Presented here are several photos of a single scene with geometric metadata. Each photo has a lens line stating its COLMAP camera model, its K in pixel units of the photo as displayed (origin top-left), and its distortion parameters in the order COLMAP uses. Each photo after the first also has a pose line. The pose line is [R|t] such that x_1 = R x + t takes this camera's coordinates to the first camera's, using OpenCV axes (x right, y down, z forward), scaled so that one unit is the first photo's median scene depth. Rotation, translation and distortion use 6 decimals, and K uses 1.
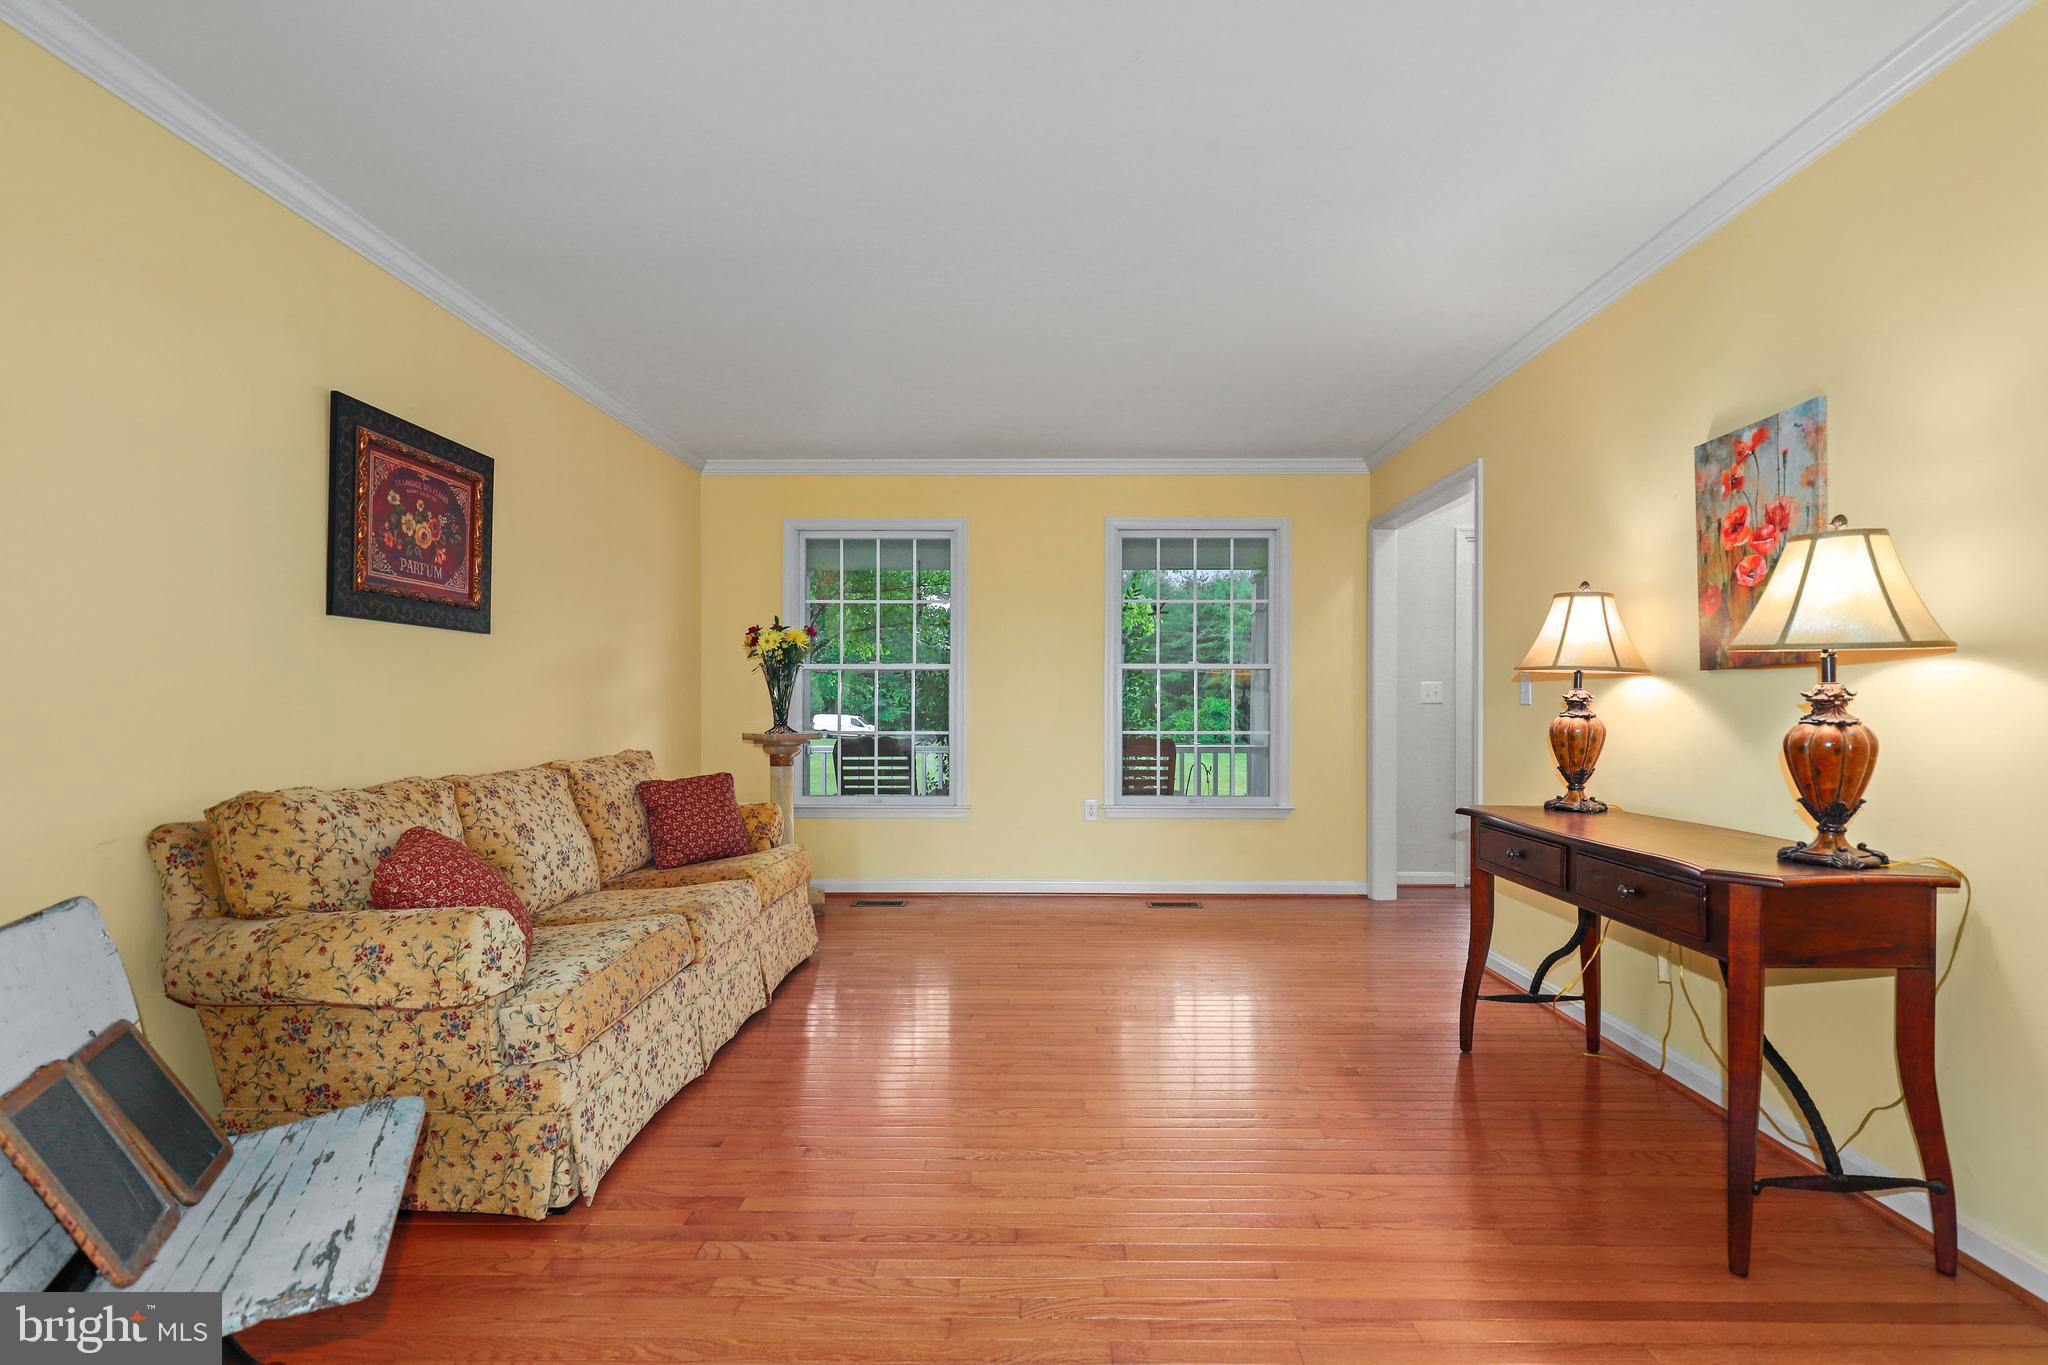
lens RADIAL K [[931.6, 0, 1030.5], [0, 931.6, 690.4], [0, 0, 1]] dist [0.000986, 0.000034]
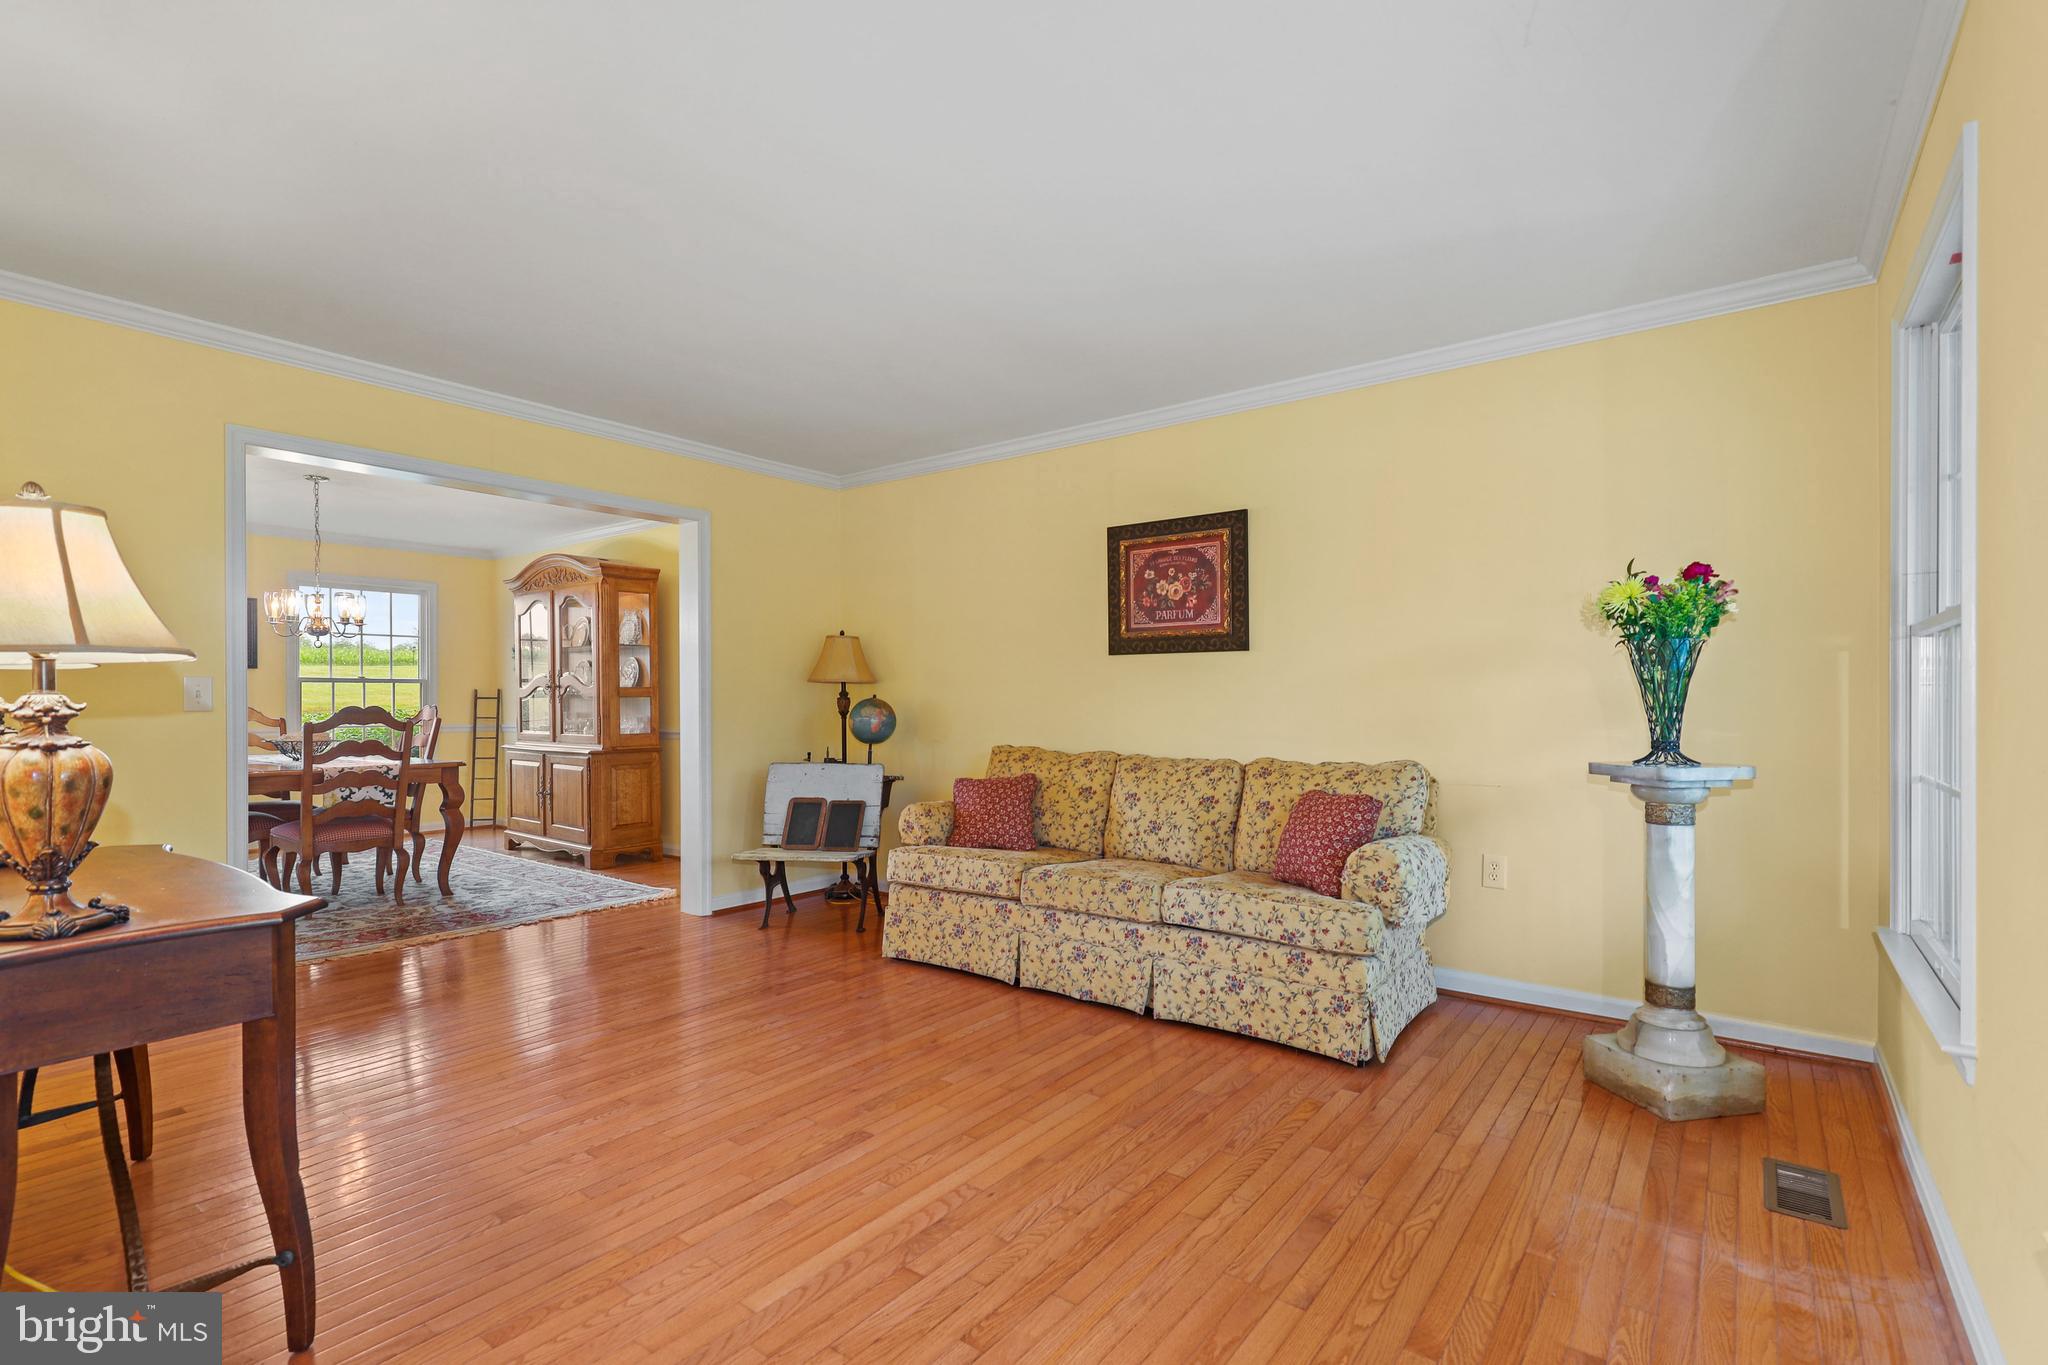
lens RADIAL K [[931.6, 0, 1030.5], [0, 931.6, 690.4], [0, 0, 1]] dist [0.000986, 0.000034]
pose [[-0.588958, -0.005214, -0.808147, 0.666395], [0.008734, 0.999880, -0.012817, 0.006115], [0.808117, -0.014607, -0.588841, 1.682563]]
